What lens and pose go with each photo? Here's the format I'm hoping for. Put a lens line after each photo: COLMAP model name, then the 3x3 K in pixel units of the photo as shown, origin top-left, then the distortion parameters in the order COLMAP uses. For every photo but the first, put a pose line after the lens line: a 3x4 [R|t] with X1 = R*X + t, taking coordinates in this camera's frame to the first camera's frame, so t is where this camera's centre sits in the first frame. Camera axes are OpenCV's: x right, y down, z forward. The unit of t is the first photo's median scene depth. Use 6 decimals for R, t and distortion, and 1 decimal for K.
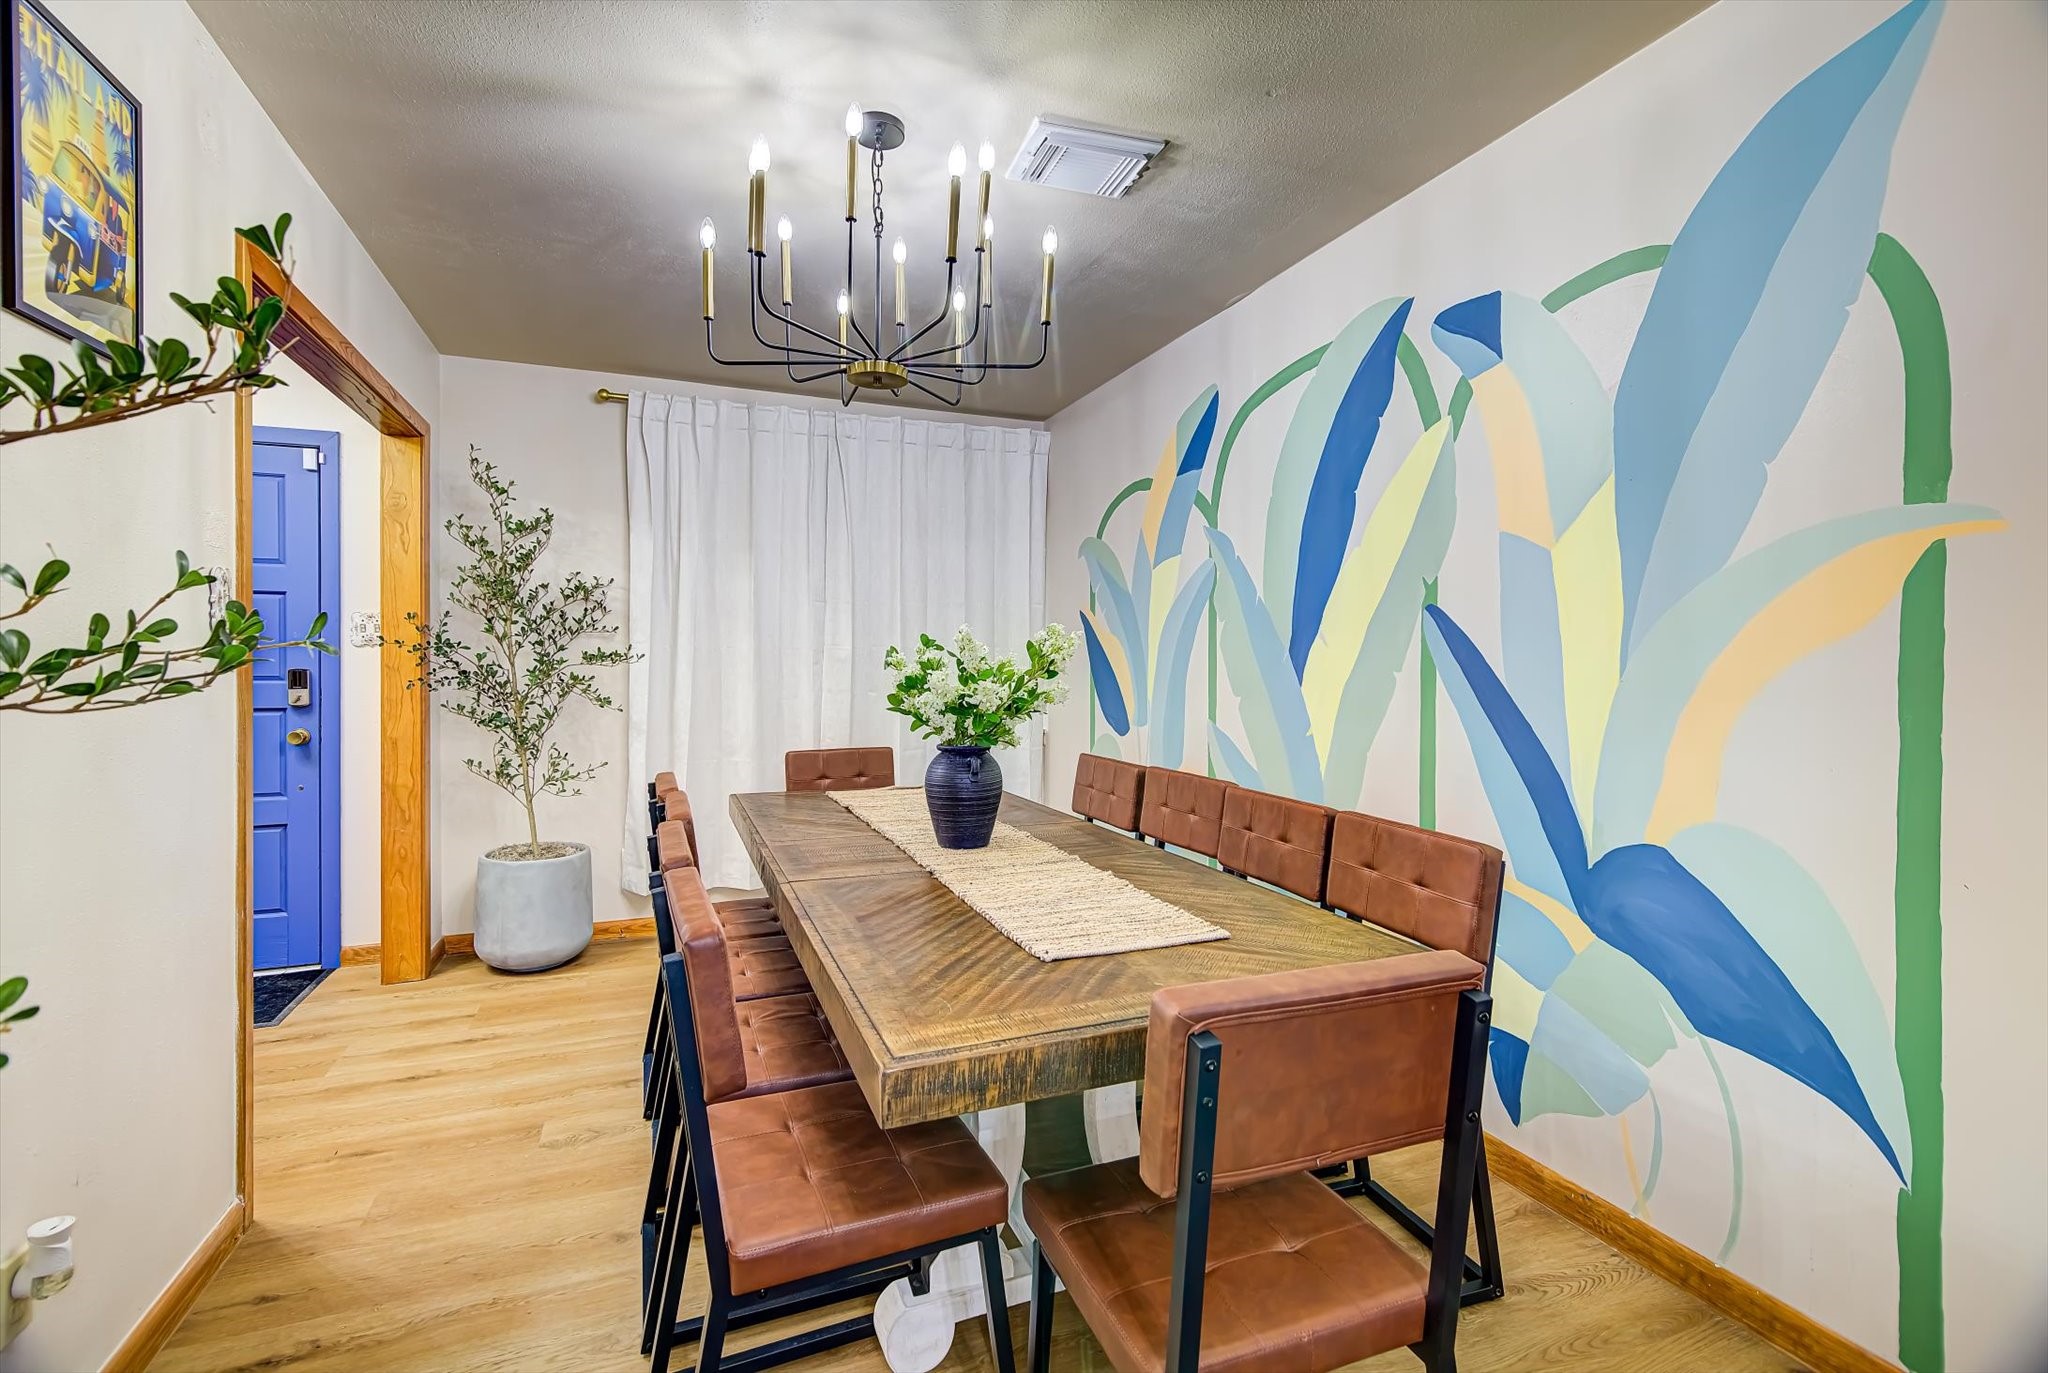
lens RADIAL K [[928.0, 0, 1007.2], [0, 928.0, 671.3], [0, 0, 1]] dist [0.001997, -0.001442]
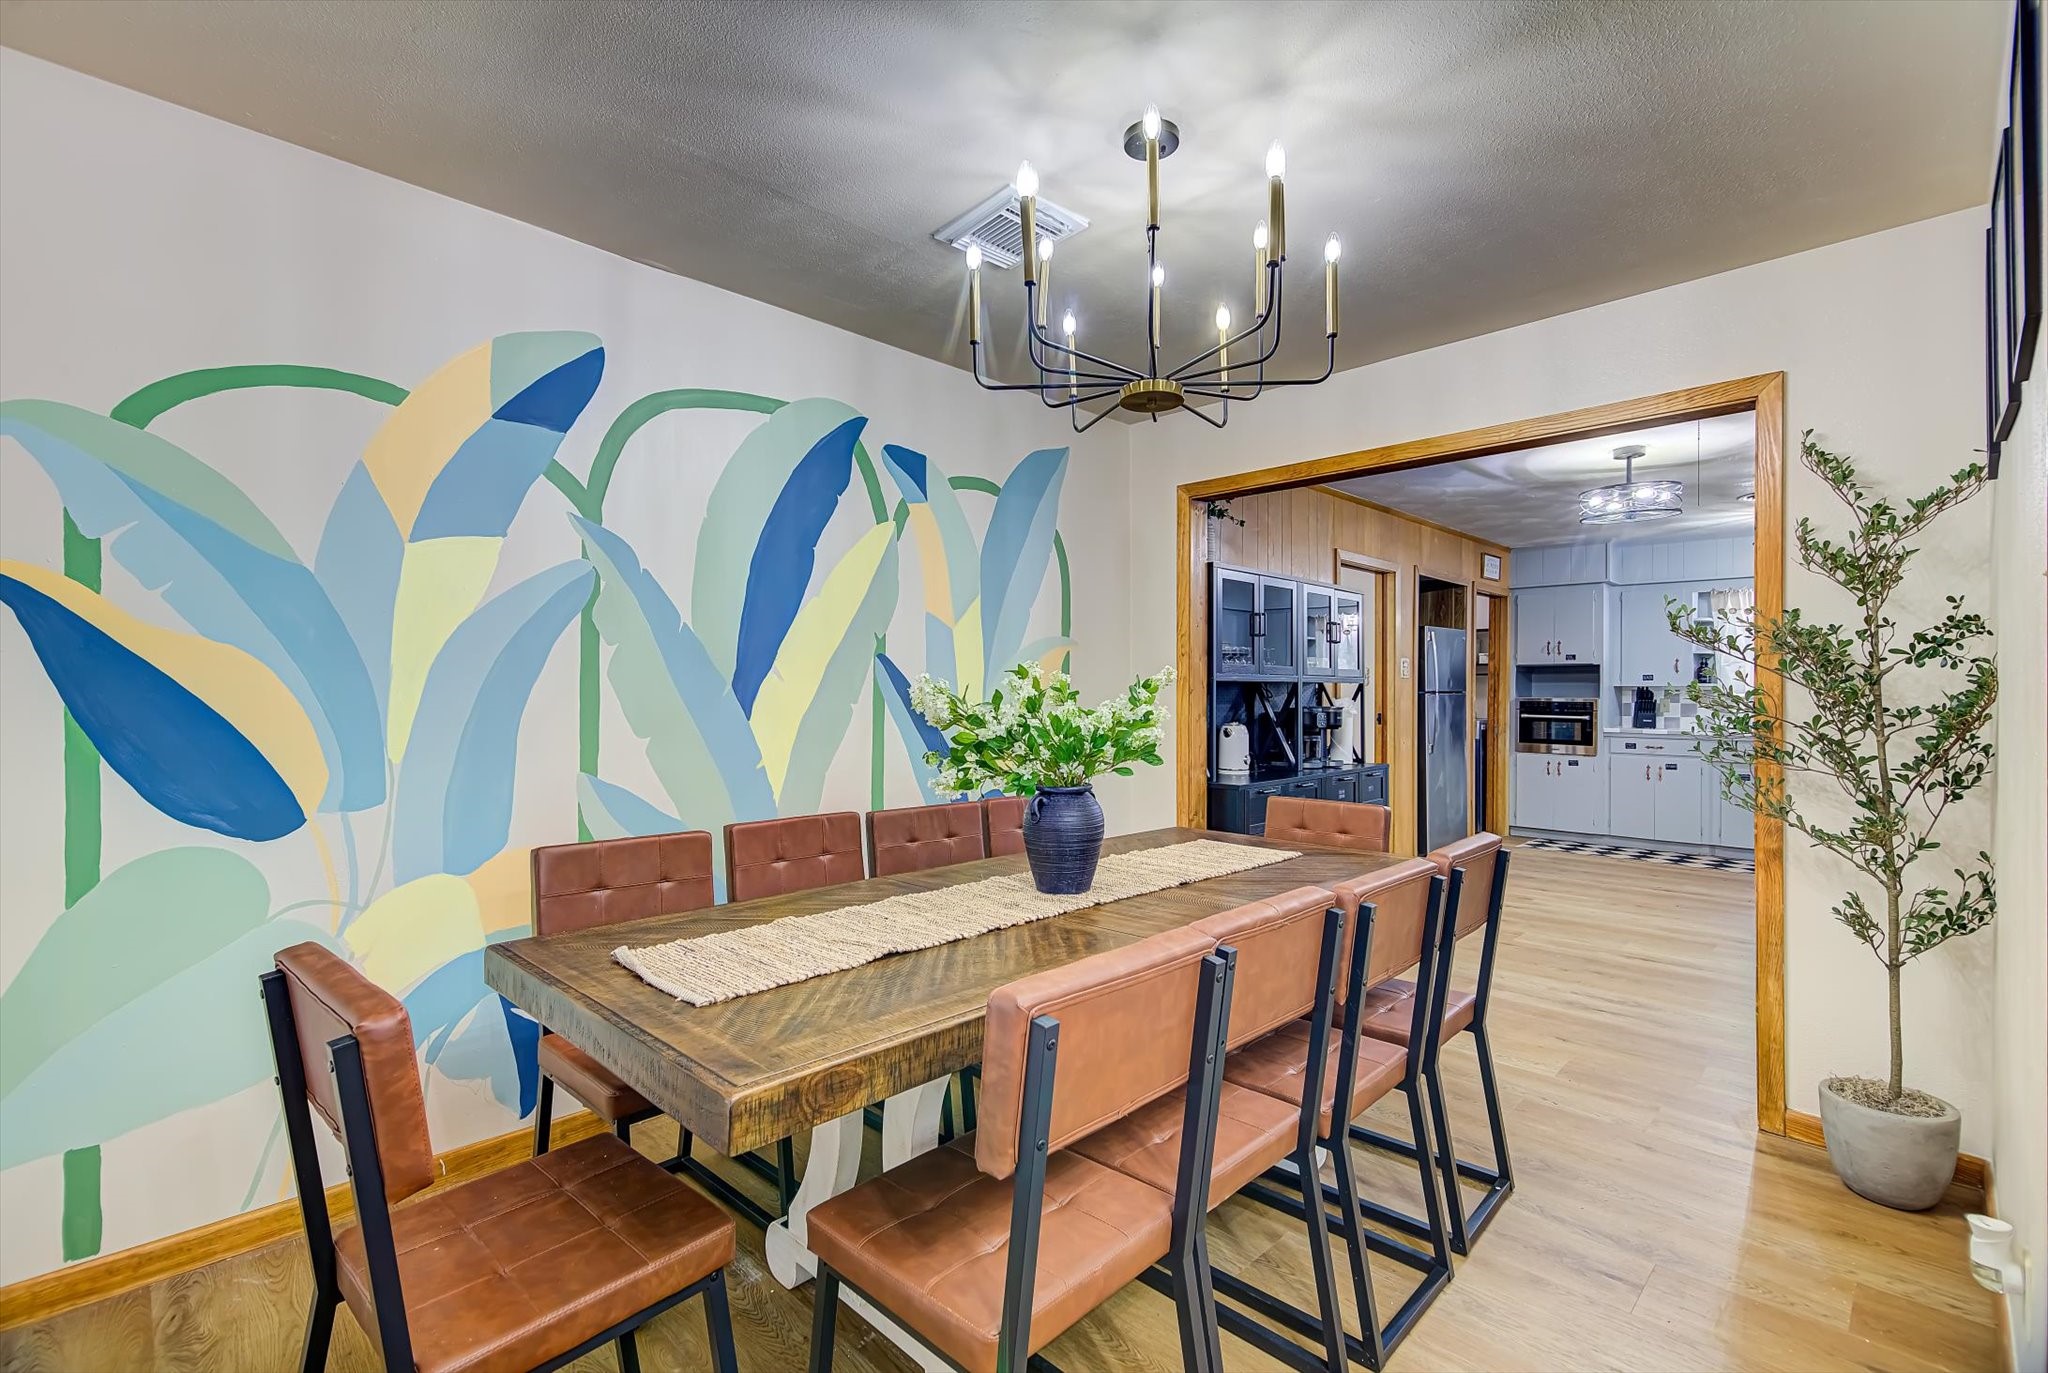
lens RADIAL K [[928.0, 0, 1037.7], [0, 928.0, 697.6], [0, 0, 1]] dist [0.001997, -0.001442]
pose [[-0.429854, -0.002765, 0.902894, -0.876471], [0.007308, 0.999952, 0.006541, -0.015494], [-0.902869, 0.009410, -0.429813, 1.392805]]
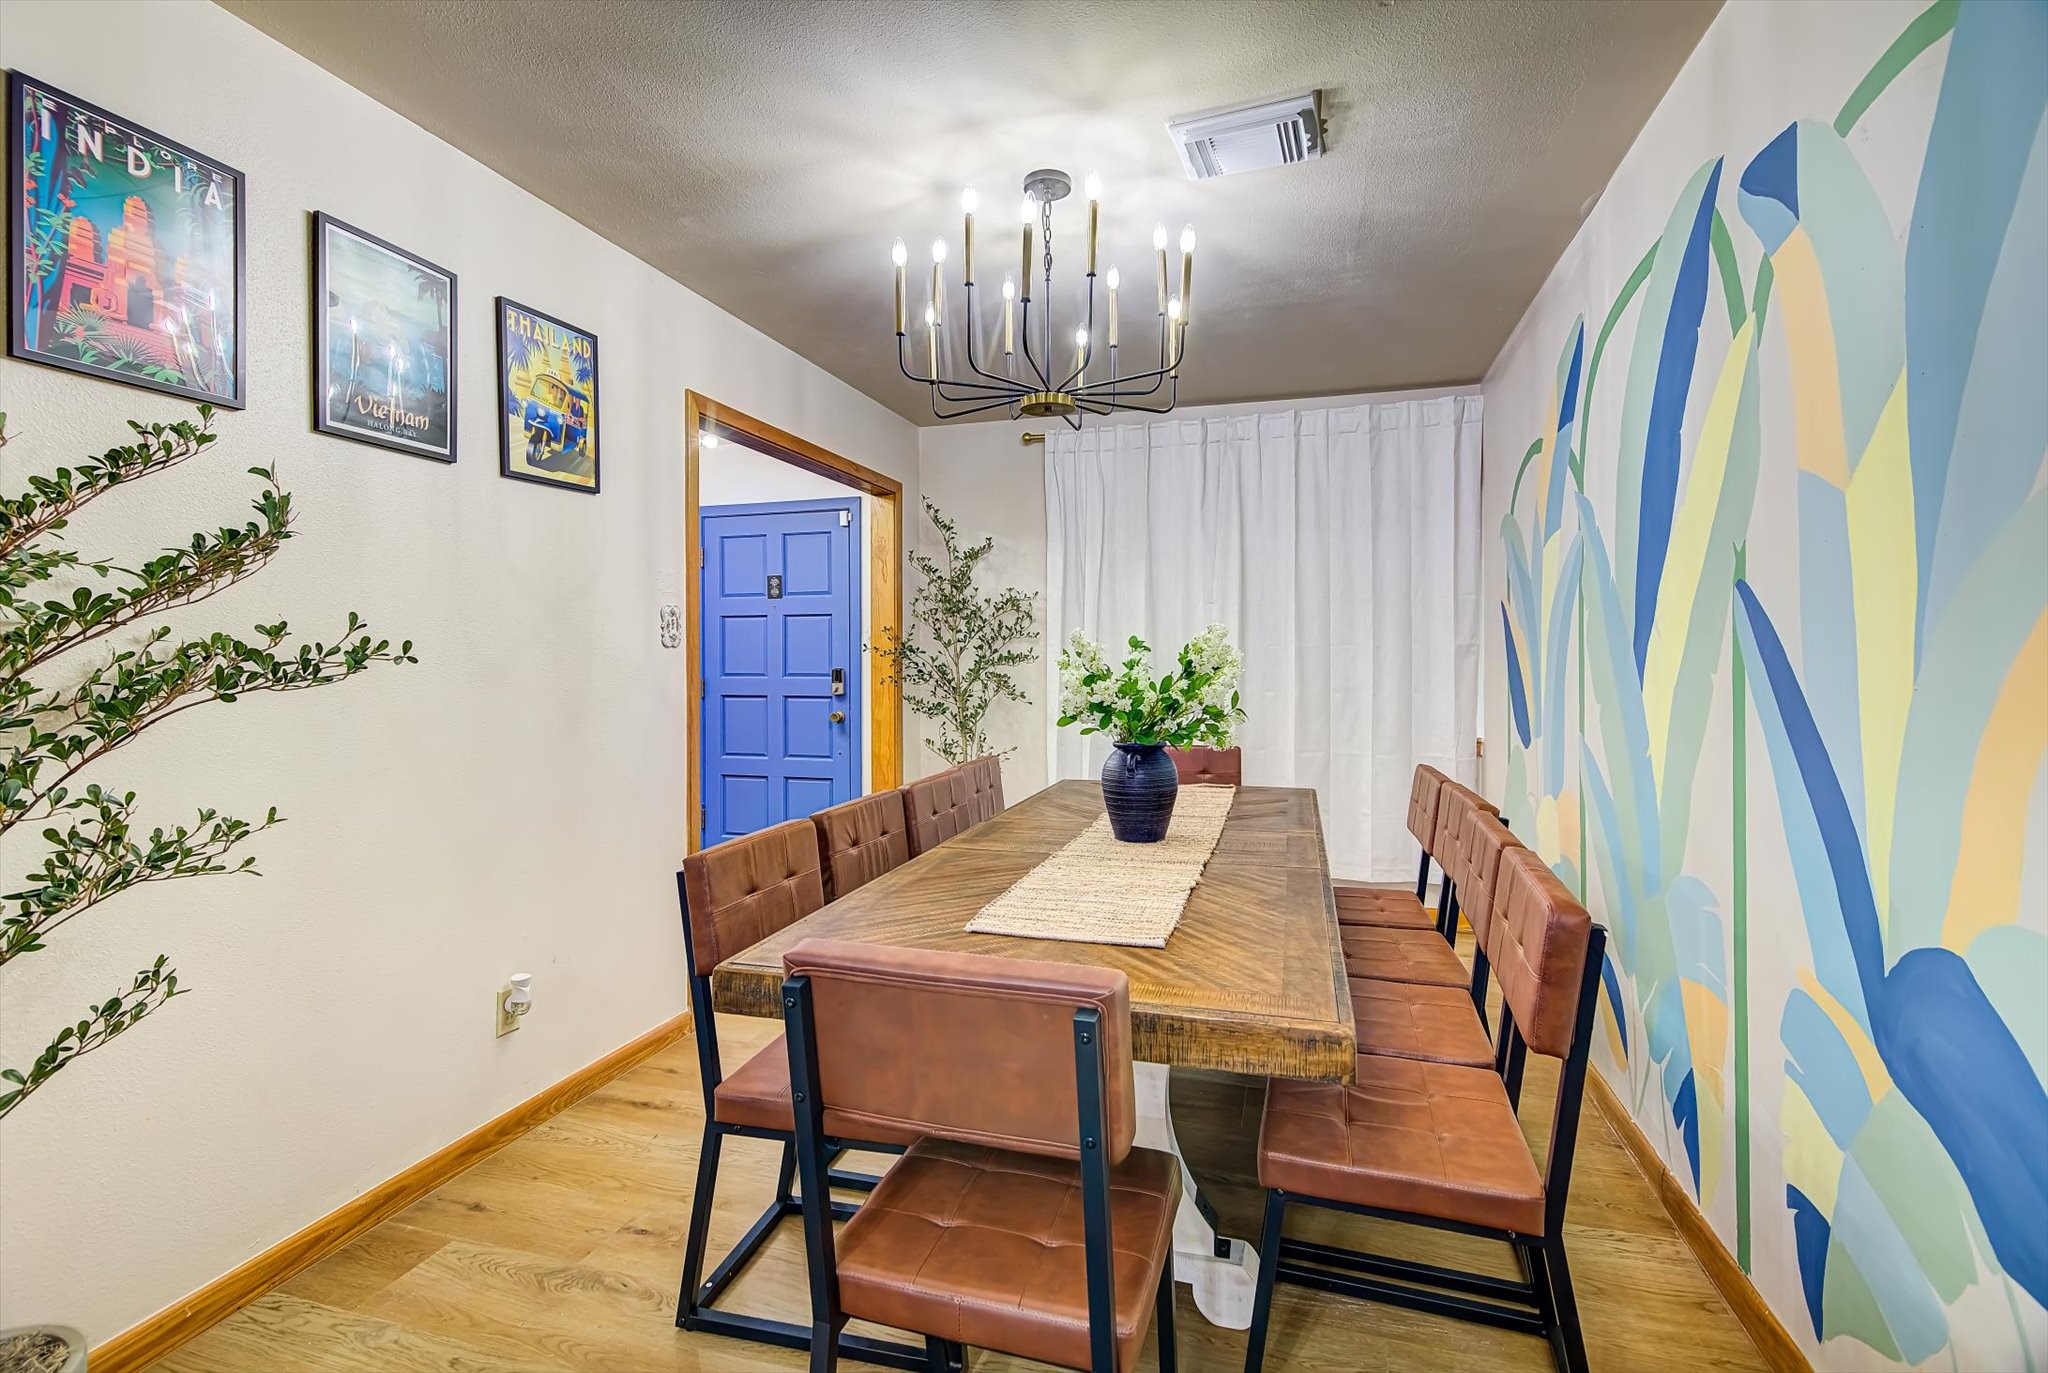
lens RADIAL K [[928.0, 0, 1013.3], [0, 928.0, 668.7], [0, 0, 1]] dist [0.001997, -0.001442]
pose [[0.785302, 0.000326, -0.619113, 0.465161], [-0.000821, 1.000000, -0.000514, -0.002533], [0.619112, 0.000912, 0.785302, 0.092281]]
